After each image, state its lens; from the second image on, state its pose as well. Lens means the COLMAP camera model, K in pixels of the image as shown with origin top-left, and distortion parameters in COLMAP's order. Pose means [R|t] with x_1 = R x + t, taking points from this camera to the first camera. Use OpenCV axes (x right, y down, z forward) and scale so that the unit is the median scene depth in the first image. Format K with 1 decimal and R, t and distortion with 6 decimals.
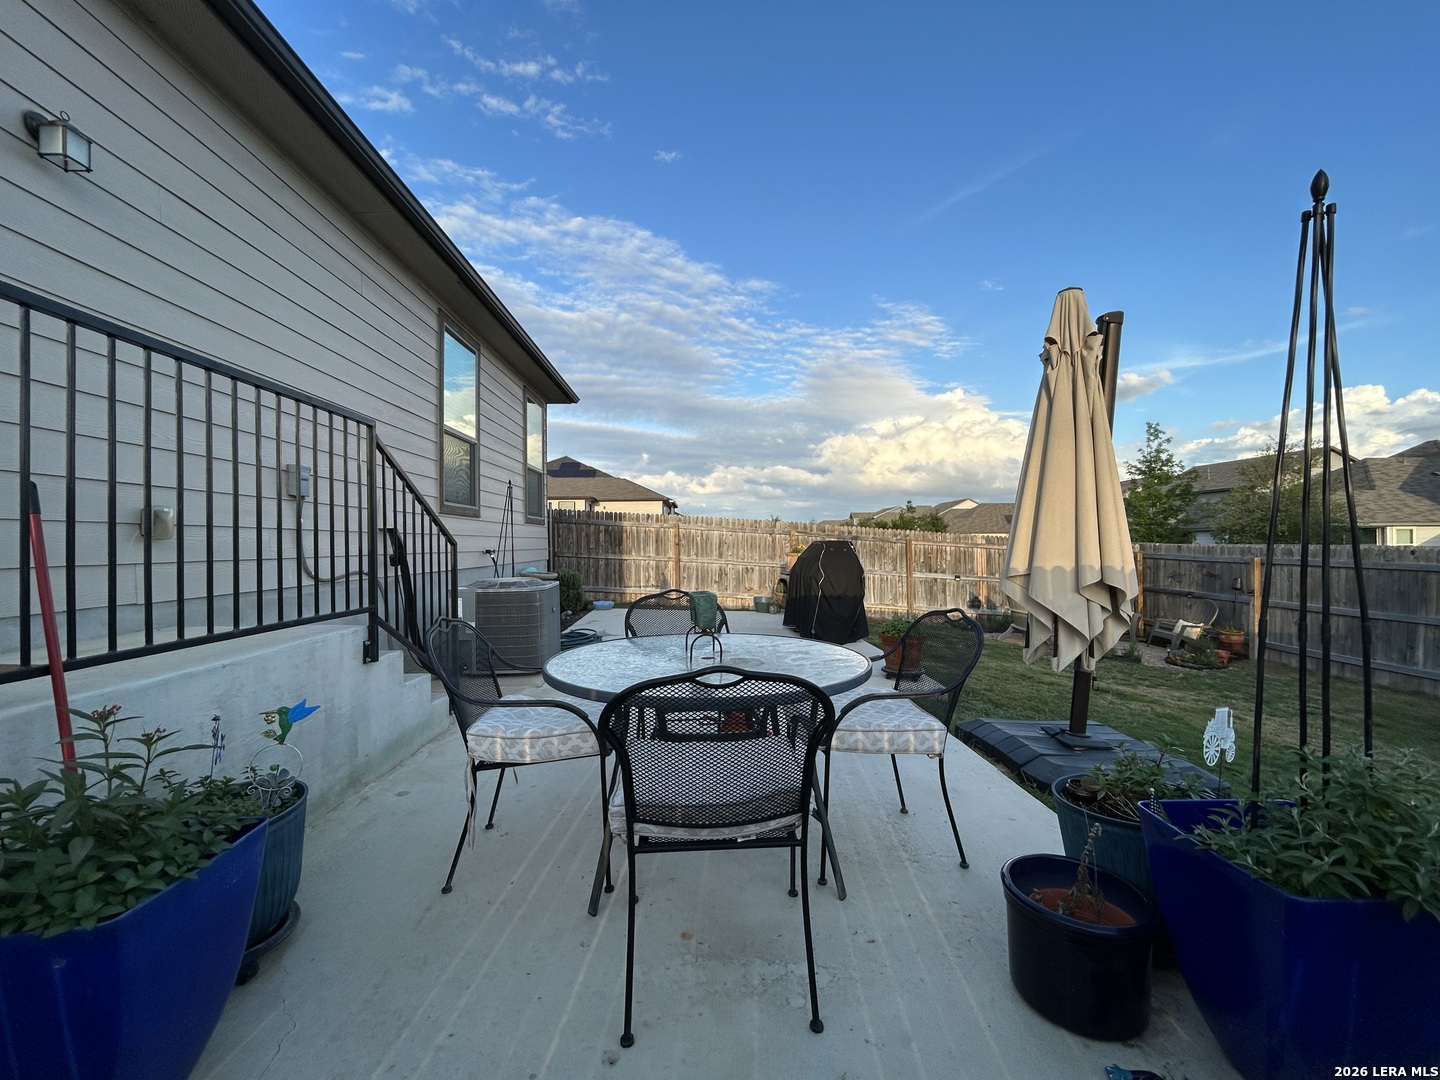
lens RADIAL K [[593.6, 0, 711.9], [0, 593.6, 542.7], [0, 0, 1]] dist [0.004392, 0.002417]
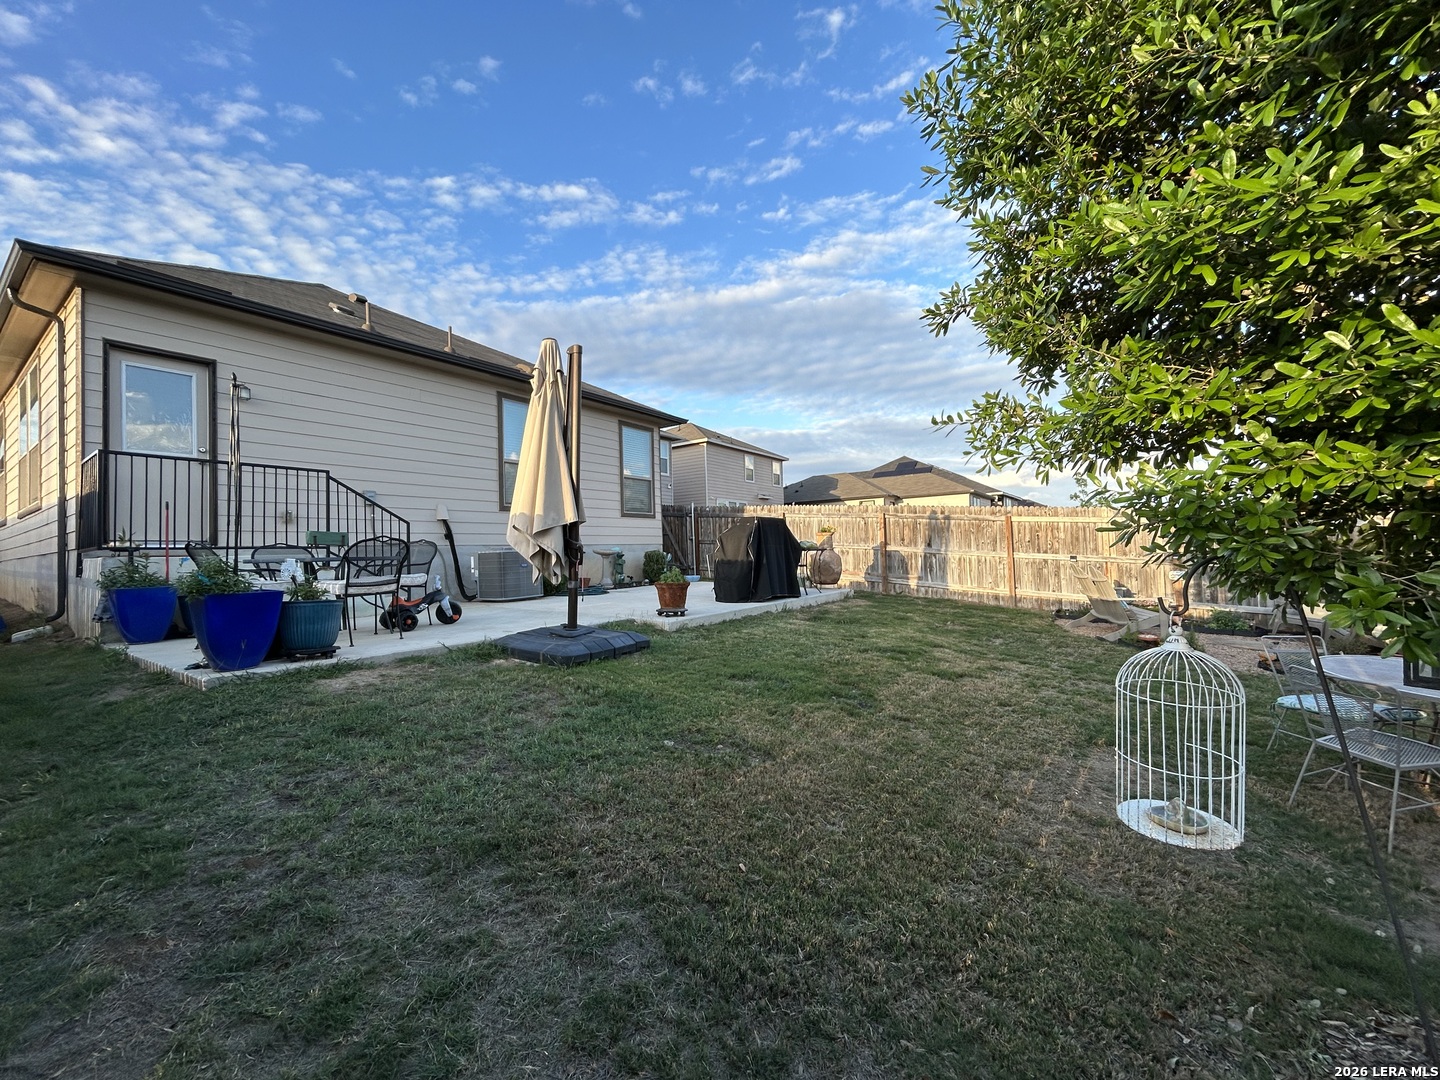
lens RADIAL K [[593.6, 0, 710.6], [0, 593.6, 530.8], [0, 0, 1]] dist [0.004392, 0.002417]
pose [[0.798424, -0.034988, -0.601078, 0.509558], [0.019803, 0.999296, -0.031863, 0.035791], [0.601770, 0.013538, 0.798555, 0.001816]]
